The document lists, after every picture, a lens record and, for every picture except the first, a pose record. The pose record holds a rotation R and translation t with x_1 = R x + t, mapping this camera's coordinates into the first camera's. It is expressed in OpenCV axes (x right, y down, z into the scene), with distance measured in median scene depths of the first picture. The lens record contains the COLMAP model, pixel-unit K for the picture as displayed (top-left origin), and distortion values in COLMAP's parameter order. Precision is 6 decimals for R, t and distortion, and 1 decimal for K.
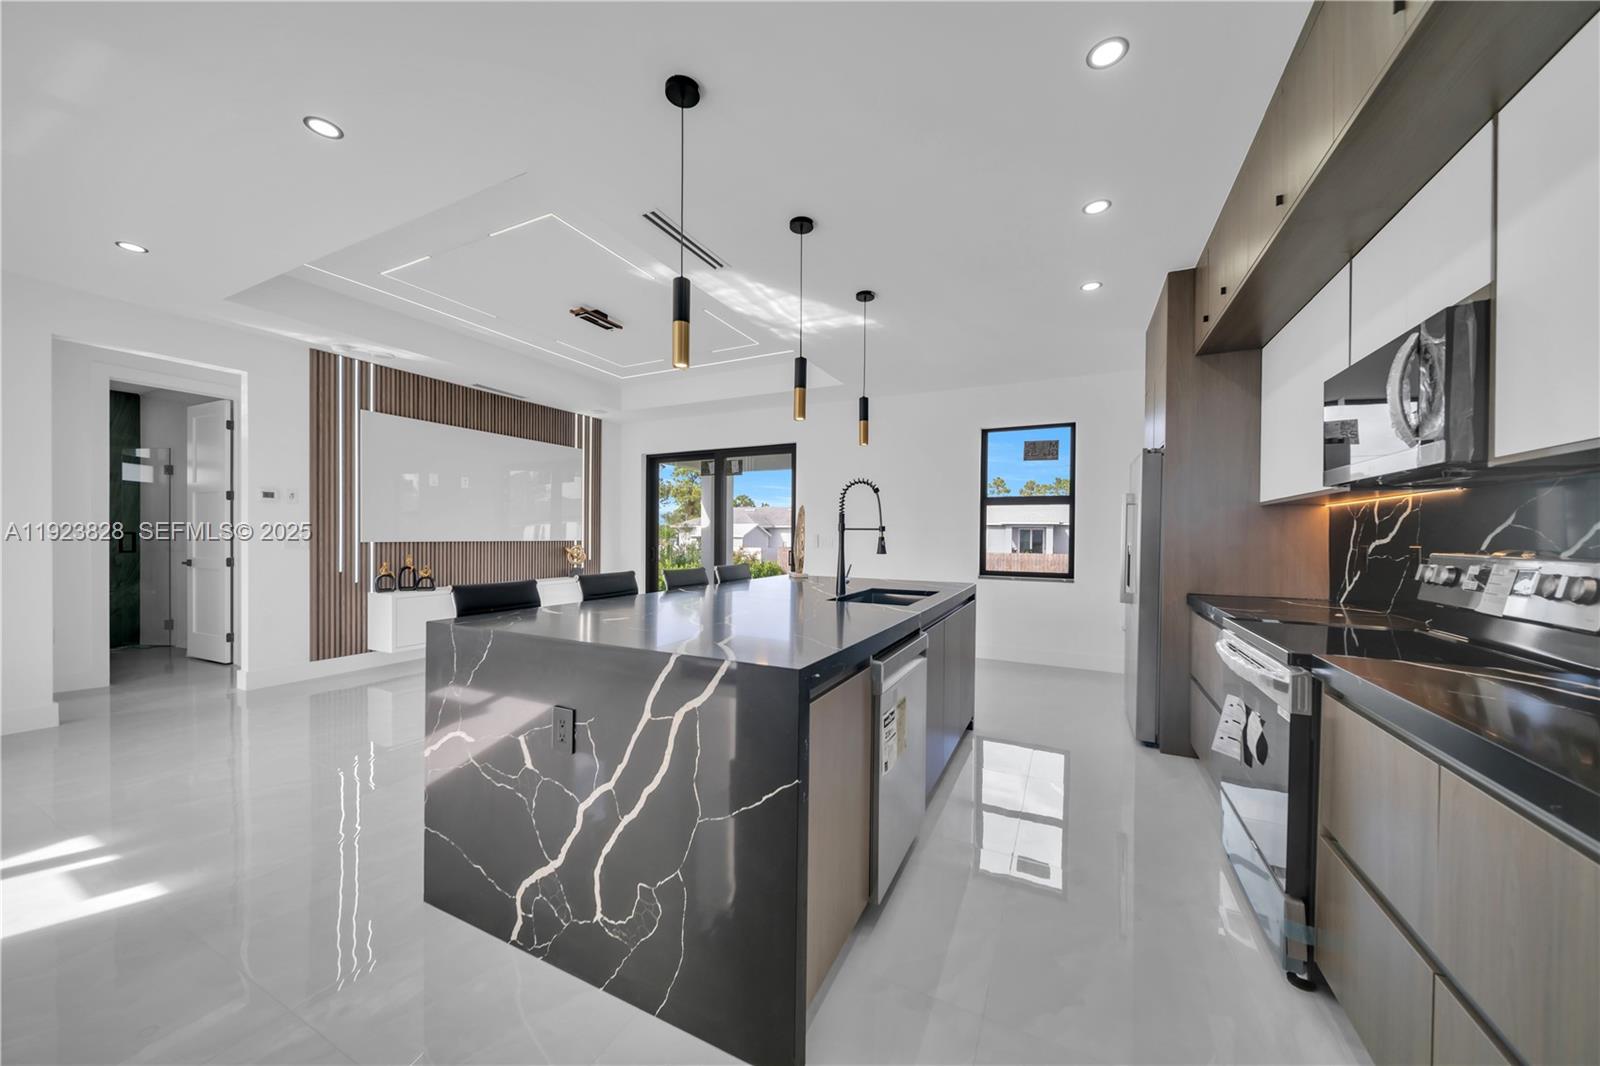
lens RADIAL K [[554.0, 0, 798.0], [0, 554.0, 540.5], [0, 0, 1]] dist [-0.000037, -0.000325]
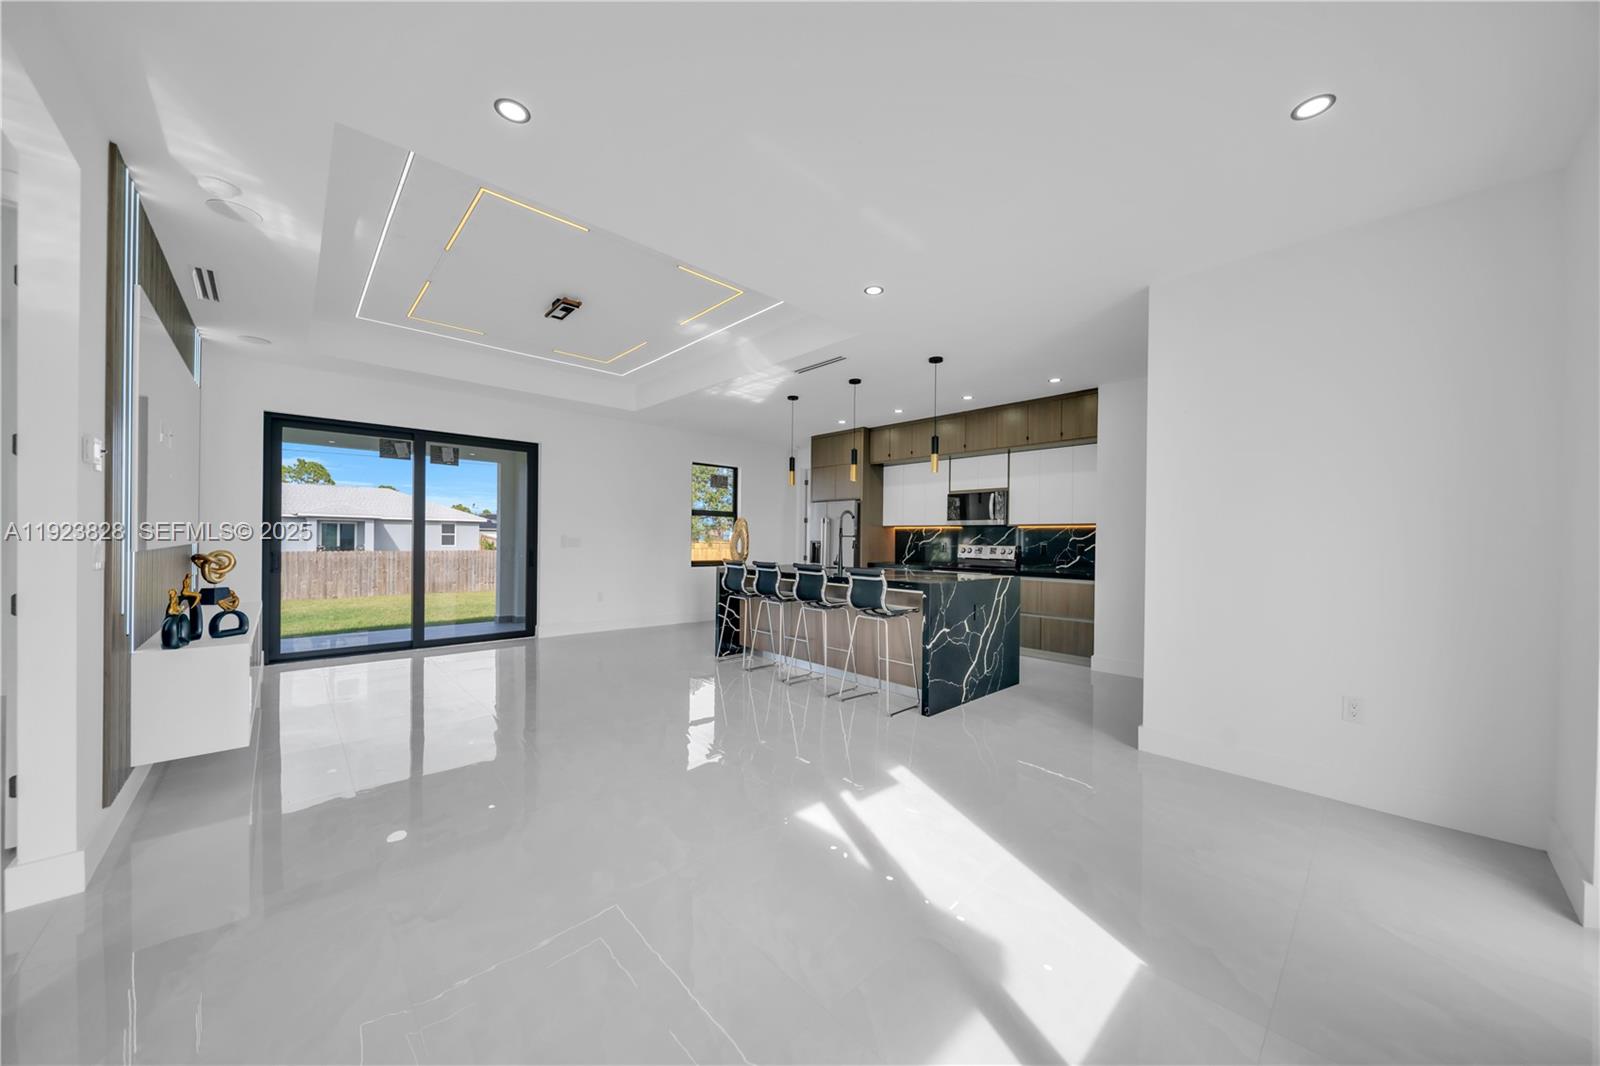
lens RADIAL K [[554.0, 0, 805.2], [0, 554.0, 541.2], [0, 0, 1]] dist [-0.000037, -0.000325]
pose [[0.349558, -0.008012, 0.936880, -0.966328], [-0.001808, 0.999956, 0.009226, -0.011216], [-0.936913, -0.004919, 0.349528, 0.243776]]
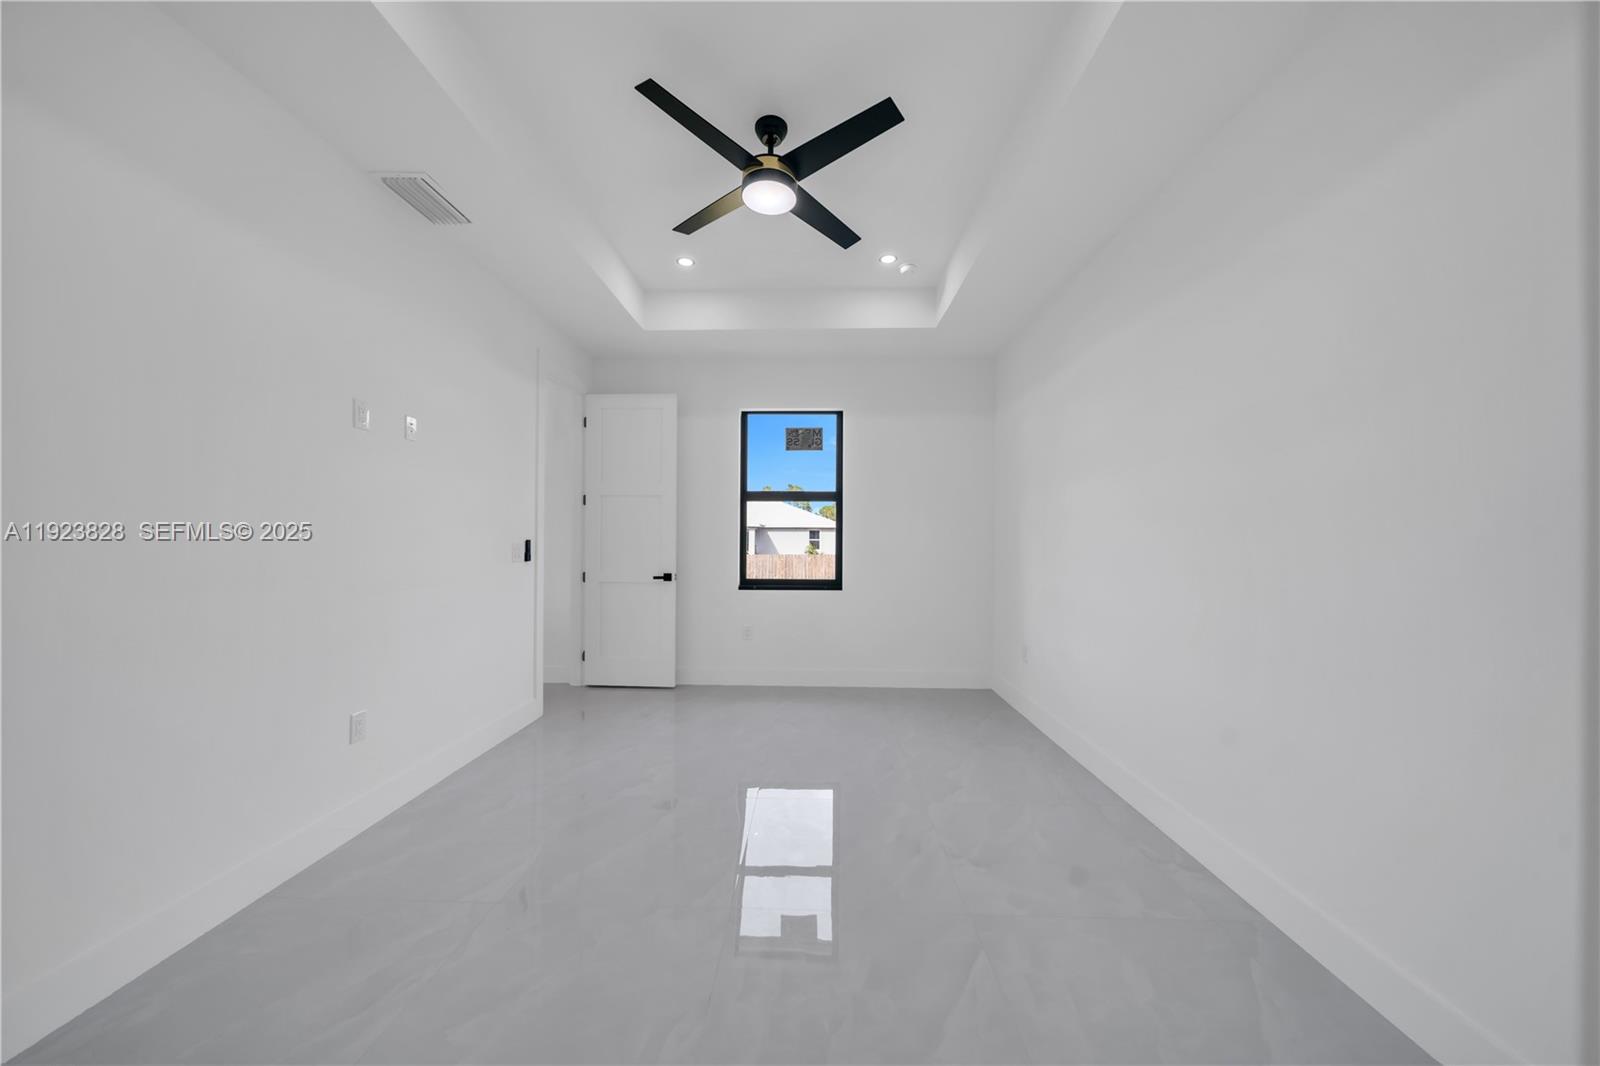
lens RADIAL K [[554.0, 0, 796.4], [0, 554.0, 530.6], [0, 0, 1]] dist [-0.000037, -0.000325]
pose [[0.915982, 0.002173, 0.401213, 0.078673], [0.006784, 0.999759, -0.020901, -0.000020], [-0.401162, 0.021867, 0.915746, 0.215982]]
